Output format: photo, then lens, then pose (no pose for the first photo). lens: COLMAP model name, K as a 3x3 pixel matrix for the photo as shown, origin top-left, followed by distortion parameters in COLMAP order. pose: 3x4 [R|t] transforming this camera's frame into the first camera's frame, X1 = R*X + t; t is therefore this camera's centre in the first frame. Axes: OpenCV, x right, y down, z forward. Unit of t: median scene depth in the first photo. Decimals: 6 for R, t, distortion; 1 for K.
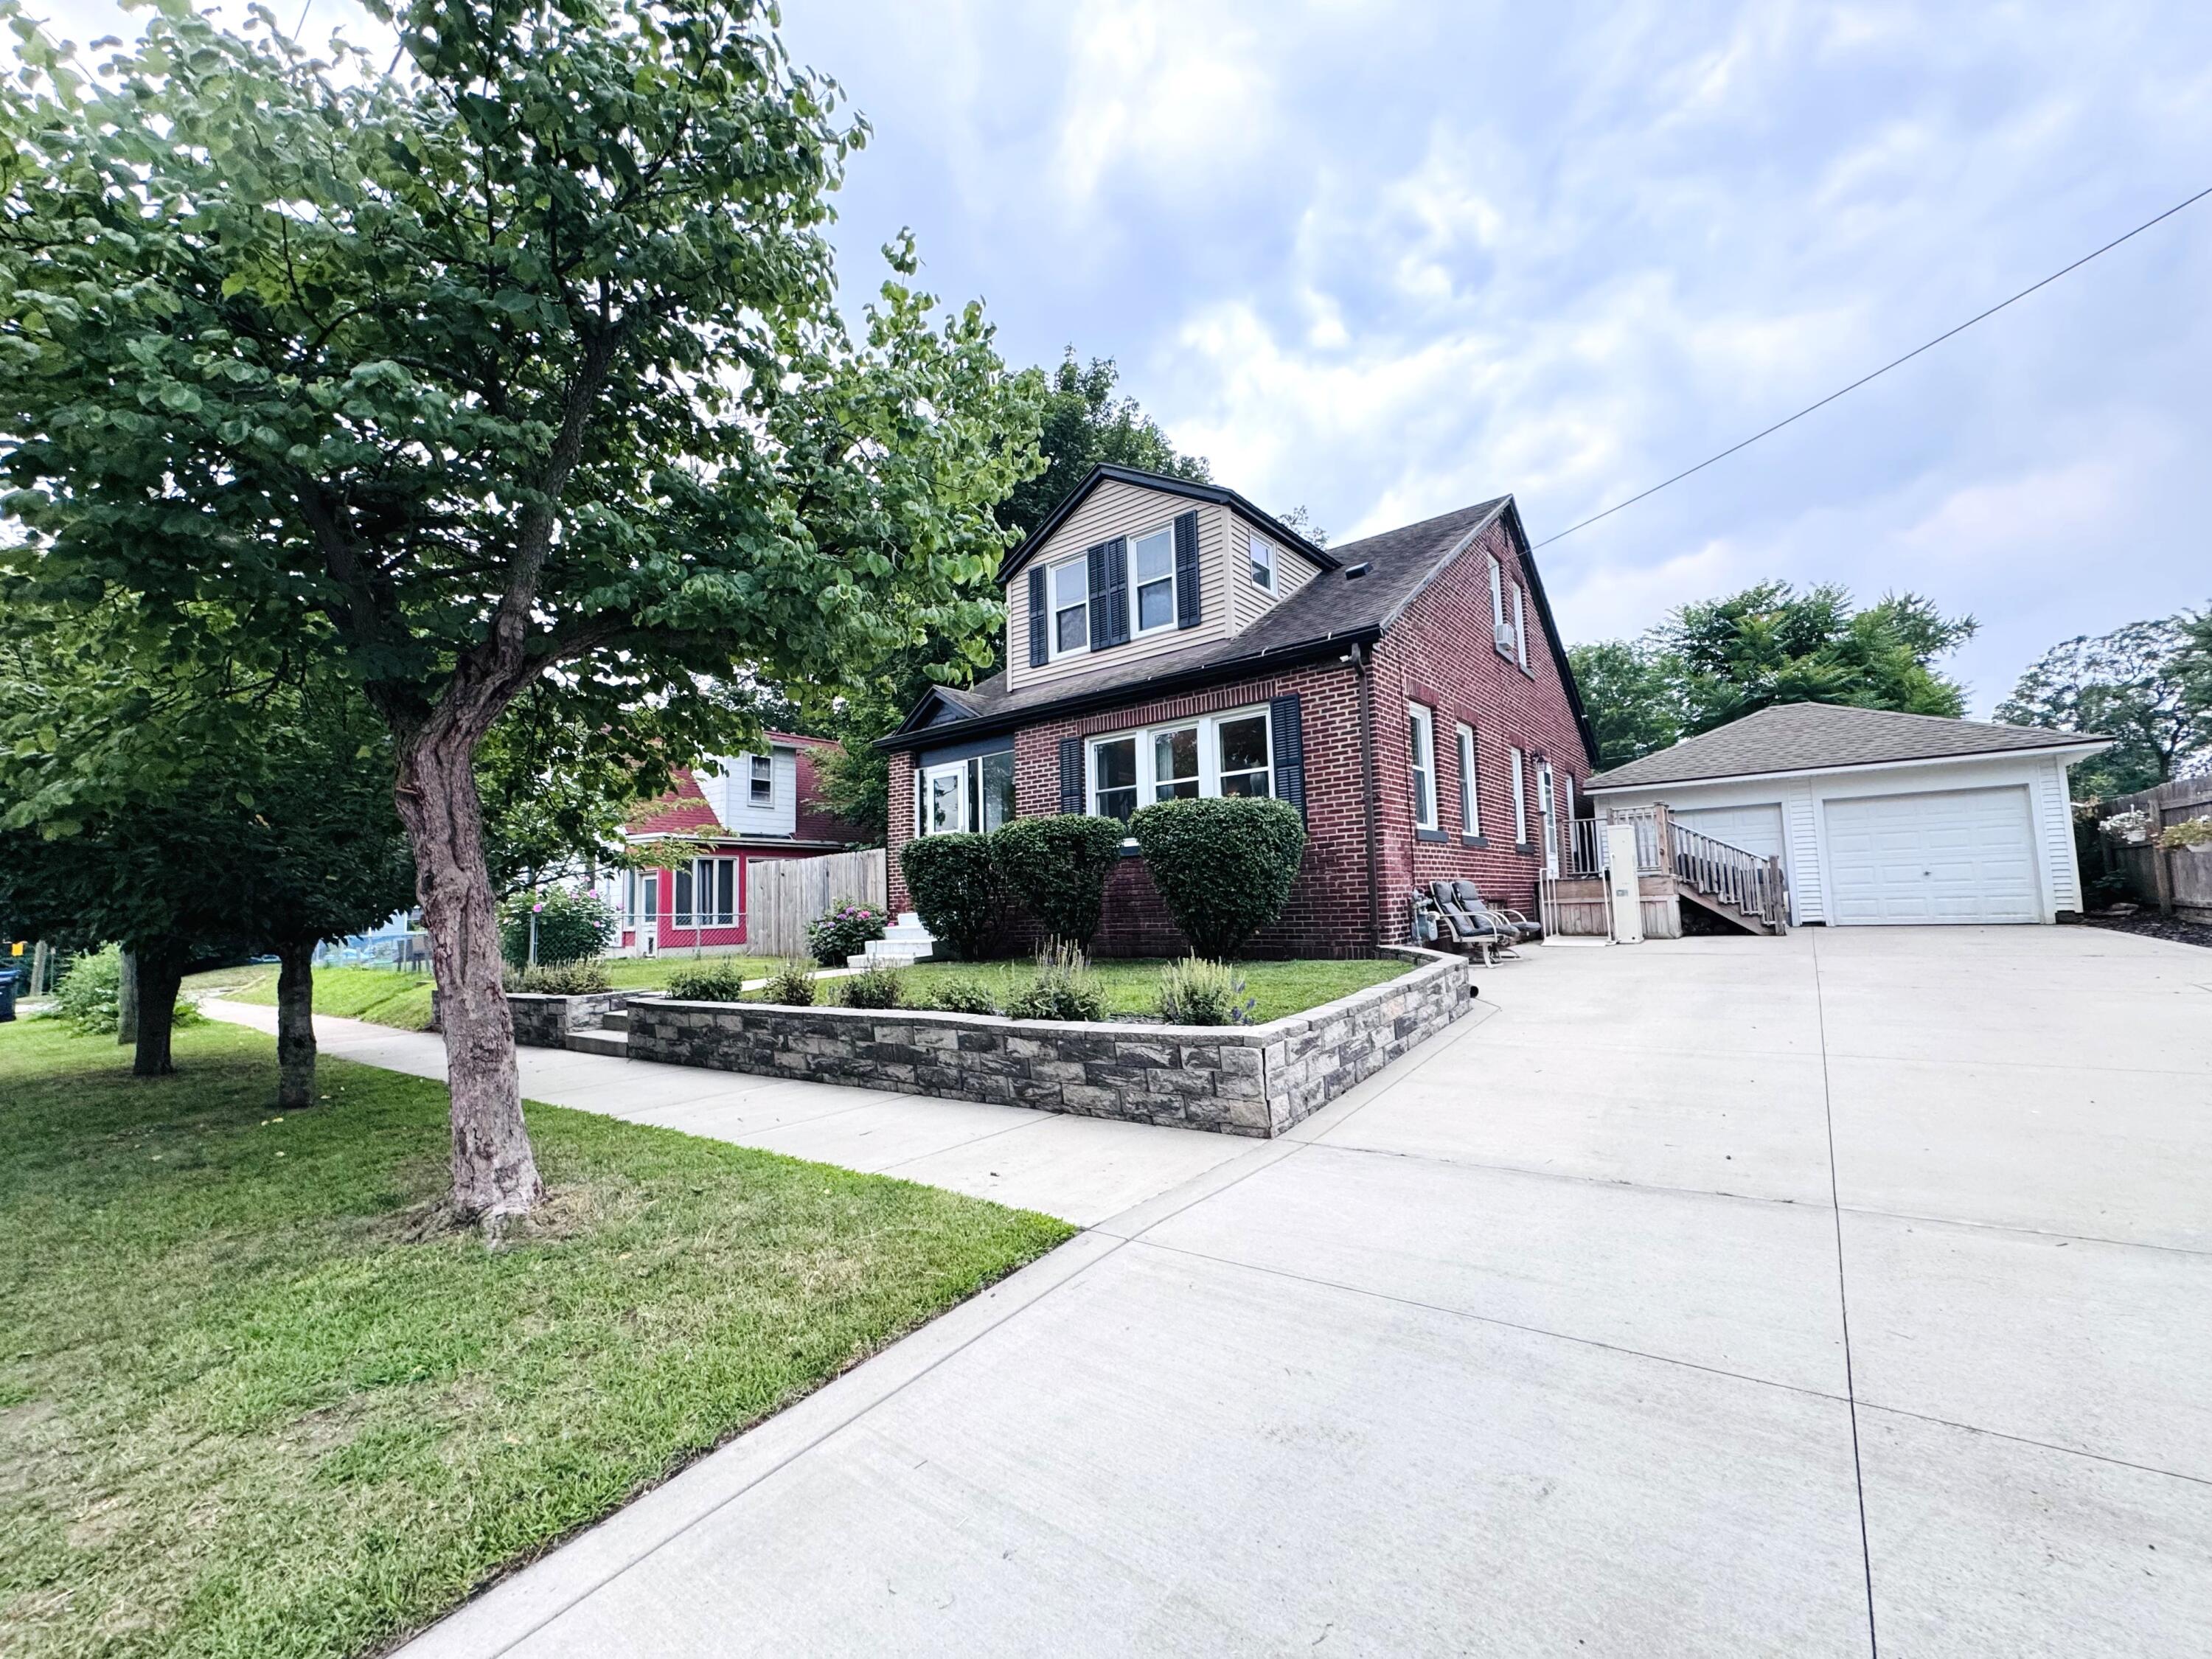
lens RADIAL K [[883.7, 0, 1101.5], [0, 883.7, 823.8], [0, 0, 1]] dist [-0.001588, 0.000001]
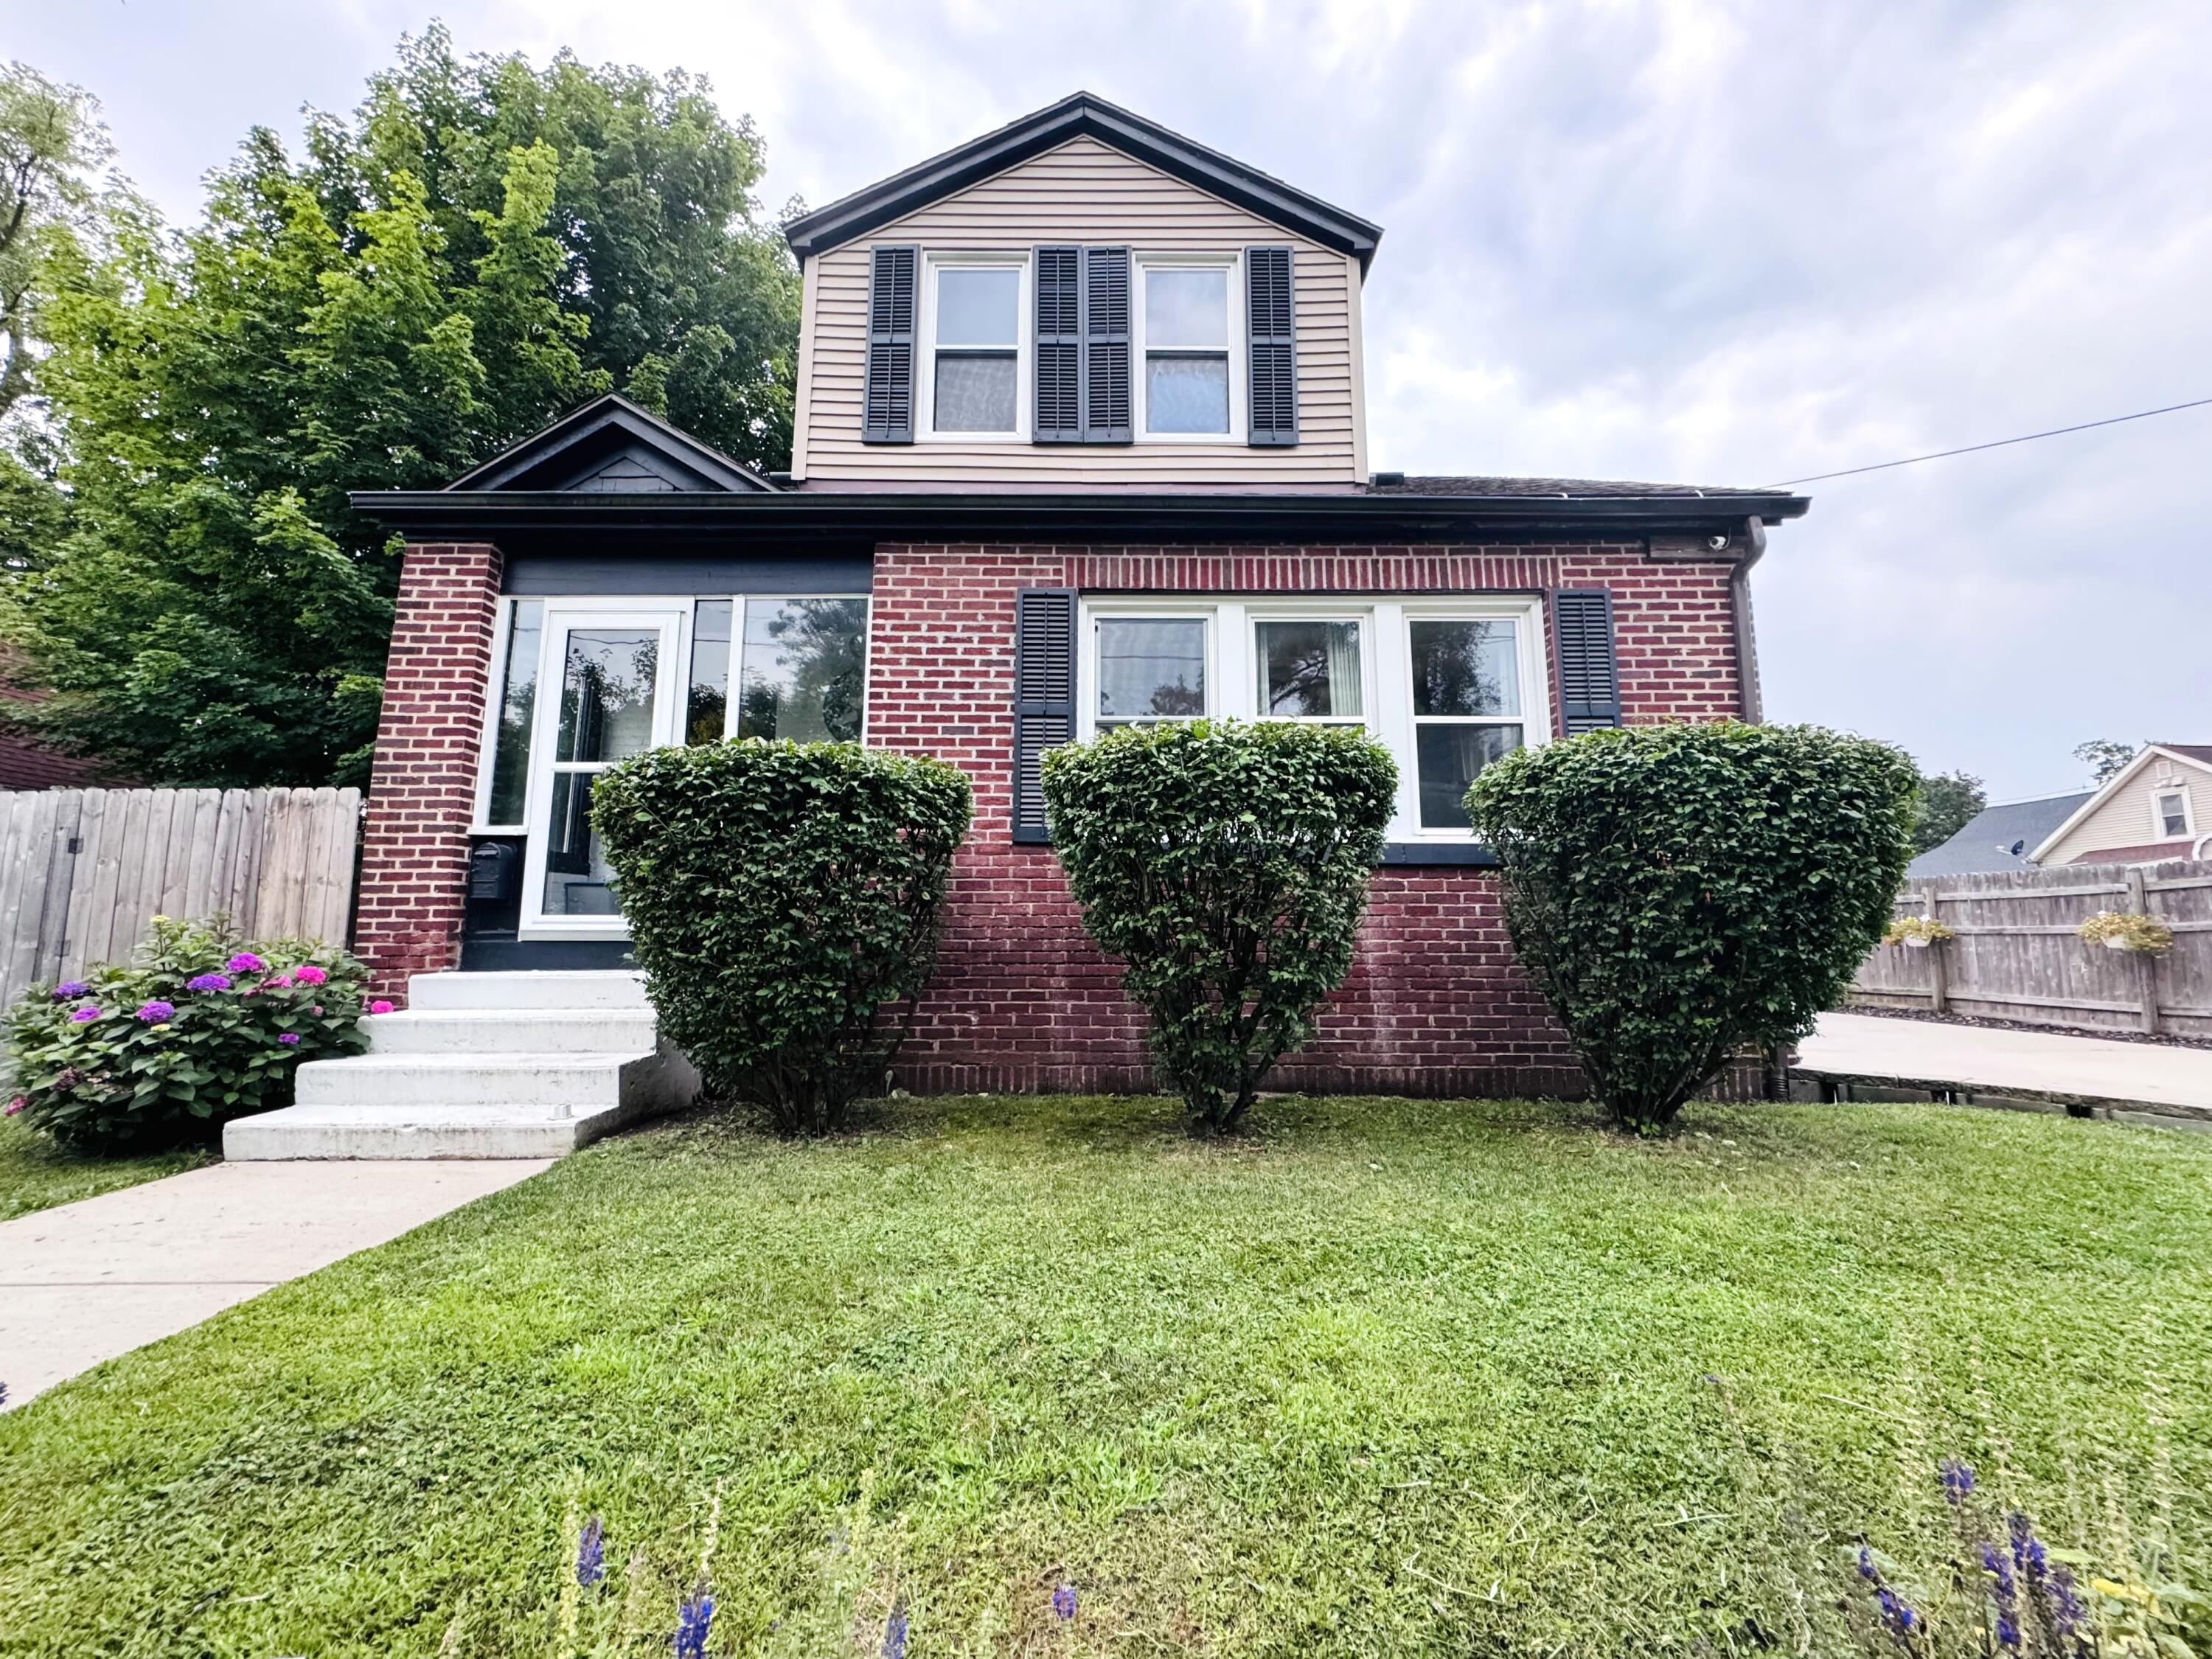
lens RADIAL K [[895.8, 0, 1125.1], [0, 895.8, 827.0], [0, 0, 1]] dist [-0.002354, -0.000278]
pose [[0.778421, 0.120564, 0.616056, -0.319982], [-0.086517, 0.992623, -0.084940, 0.067050], [-0.621751, 0.012820, 0.783110, 0.745397]]
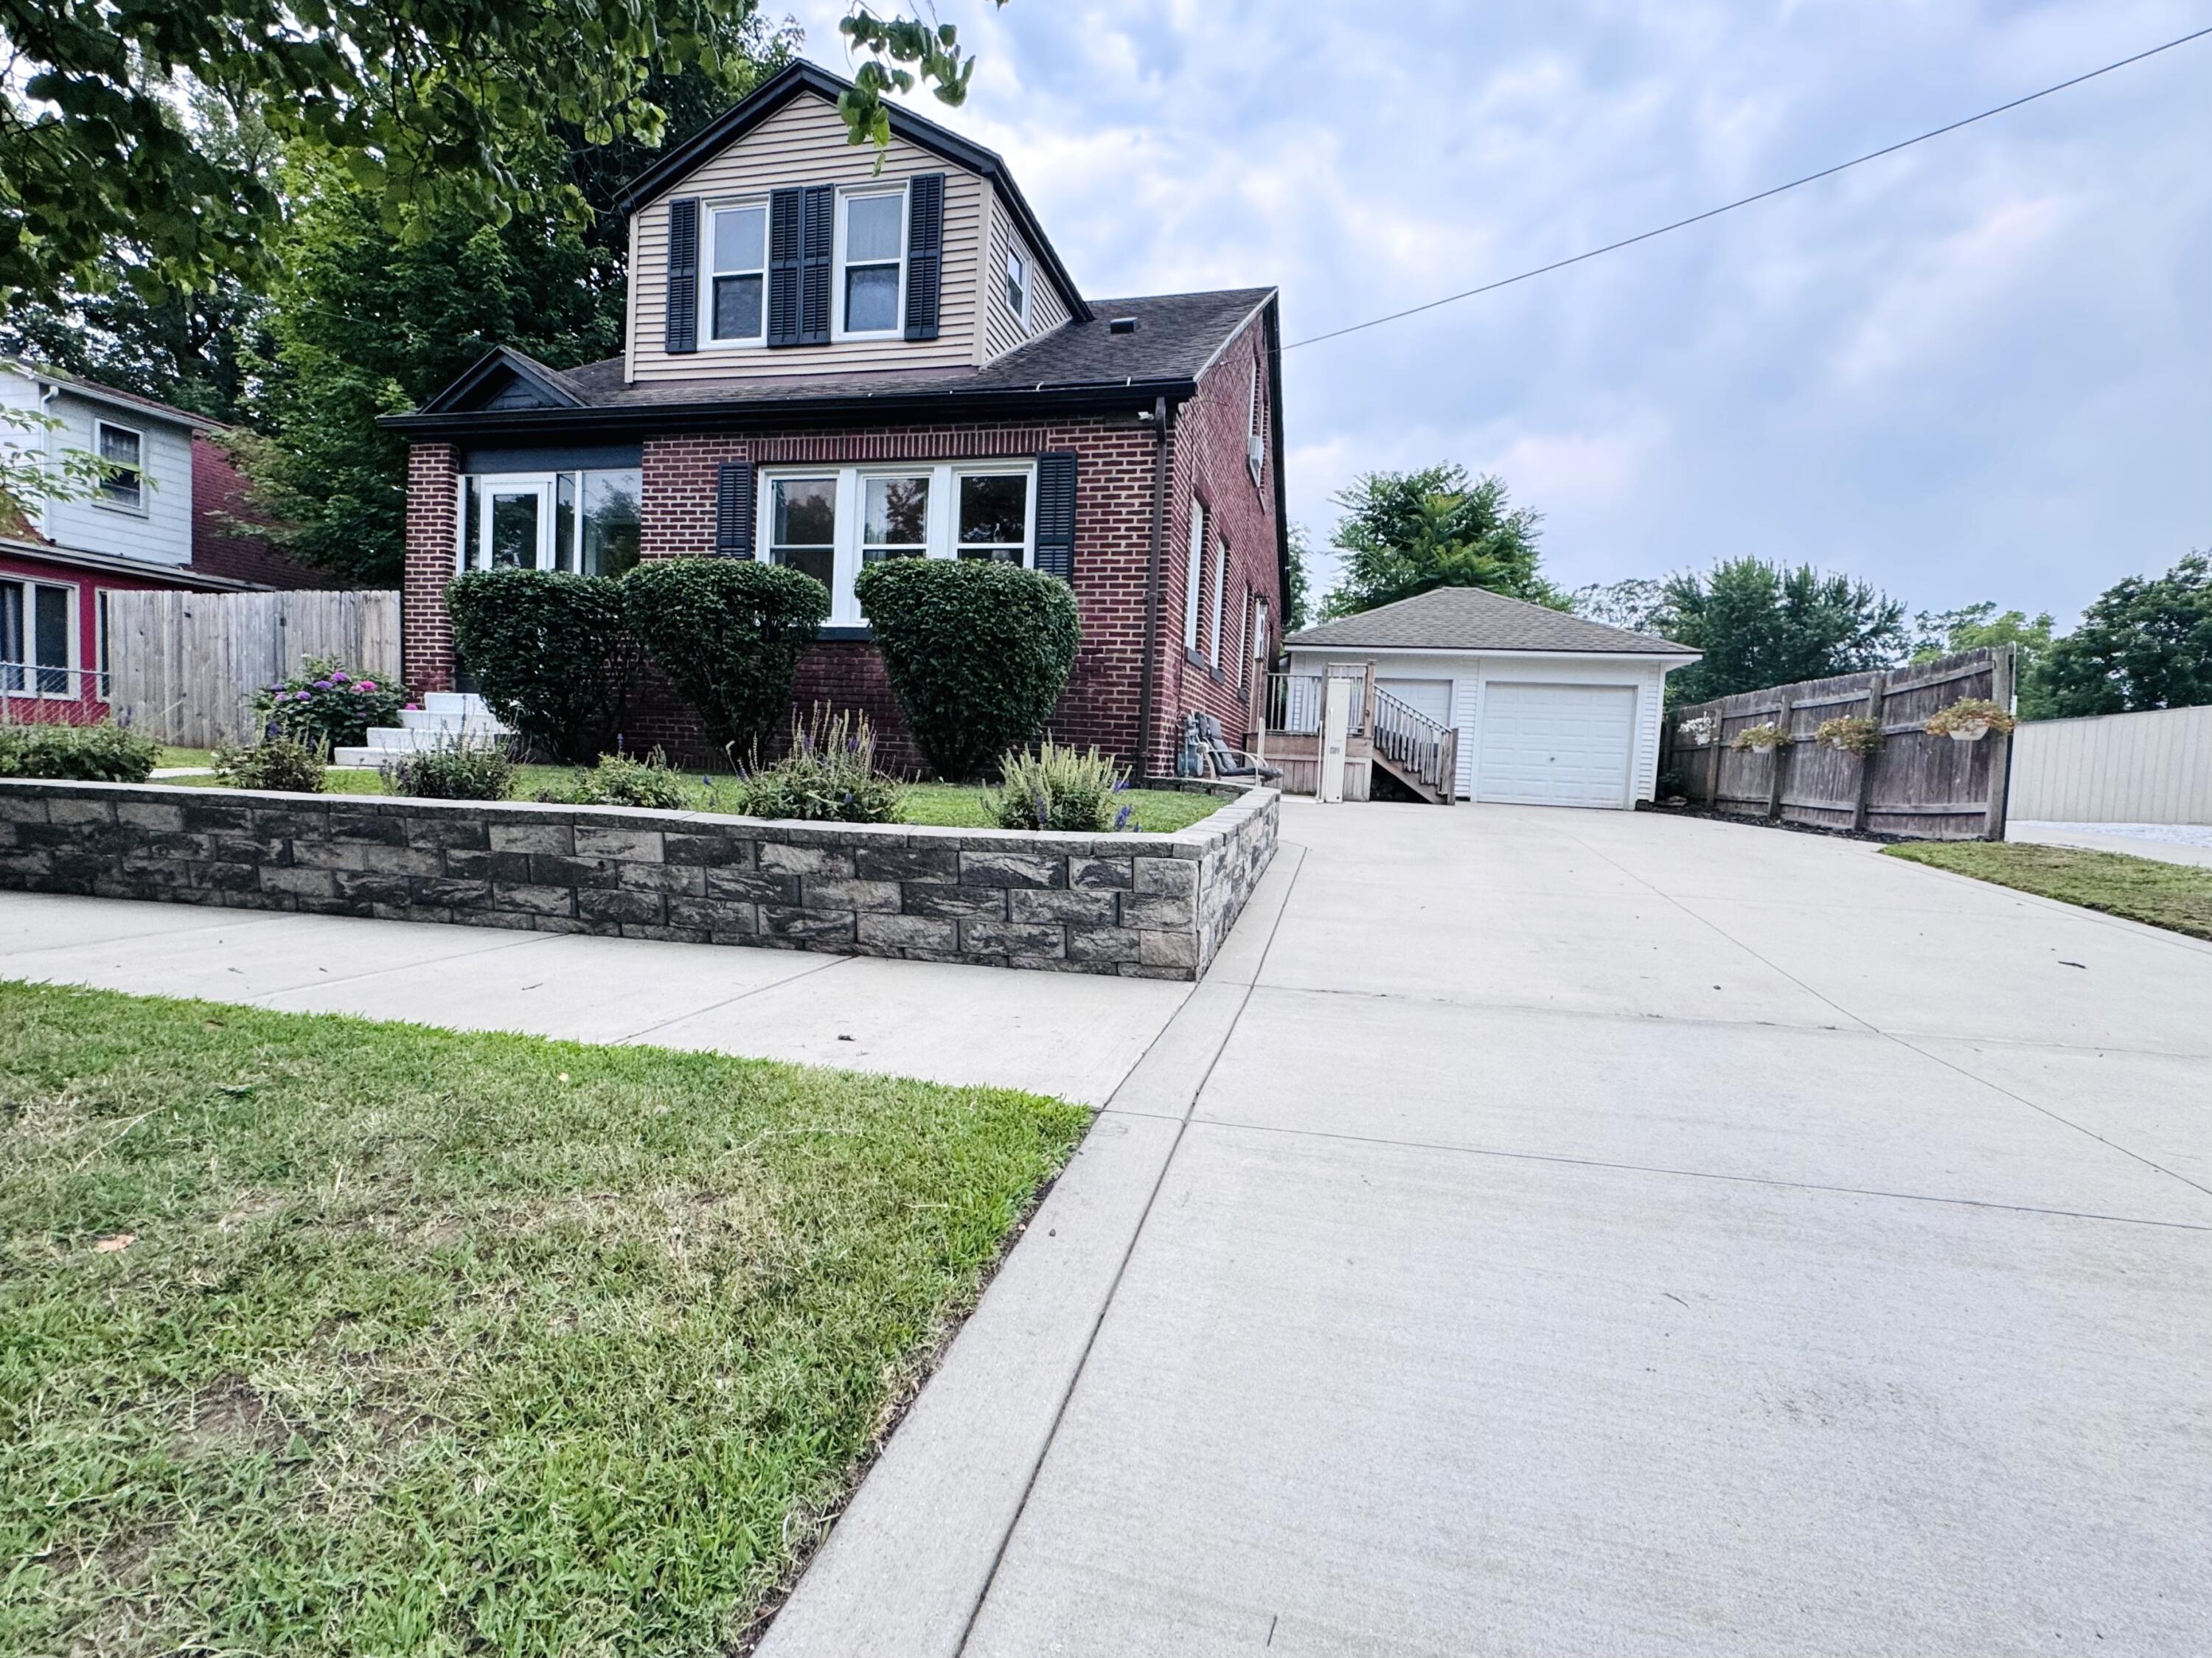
lens RADIAL K [[1000.4, 0, 1106.0], [0, 1000.4, 829.0], [0, 0, 1]] dist [-0.000845, -0.000545]
pose [[0.905464, 0.052148, 0.421208, -0.106433], [-0.117813, 0.984304, 0.131397, 0.059905], [-0.407745, -0.168599, 0.897395, 0.139180]]
